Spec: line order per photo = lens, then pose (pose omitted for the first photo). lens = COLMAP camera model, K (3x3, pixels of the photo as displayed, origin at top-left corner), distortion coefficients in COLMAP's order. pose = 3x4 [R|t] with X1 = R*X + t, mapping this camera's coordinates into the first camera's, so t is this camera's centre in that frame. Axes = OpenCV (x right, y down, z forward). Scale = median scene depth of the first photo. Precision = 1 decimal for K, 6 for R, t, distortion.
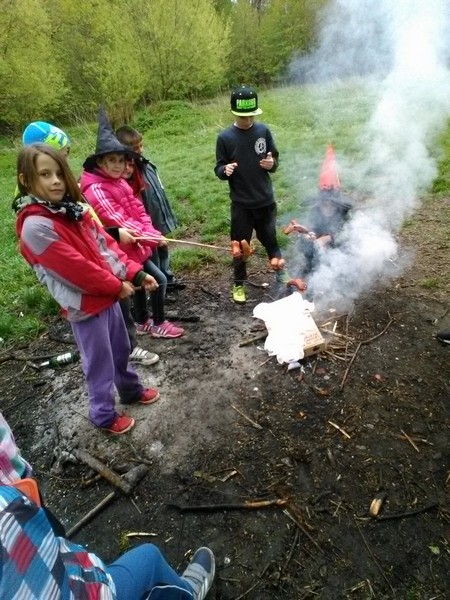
lens RADIAL K [[386.9, 0, 227.4], [0, 386.9, 297.7], [0, 0, 1]] dist [0.007962, -0.014773]
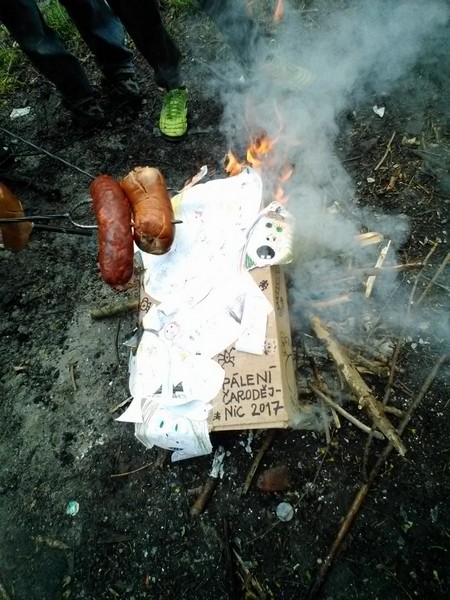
lens RADIAL K [[386.9, 0, 227.2], [0, 386.9, 299.6], [0, 0, 1]] dist [0.007962, -0.014773]
pose [[0.984010, 0.069609, -0.163950, 0.244682], [0.034741, 0.827785, 0.559968, -0.104915], [0.174694, -0.556710, 0.812131, 0.818817]]
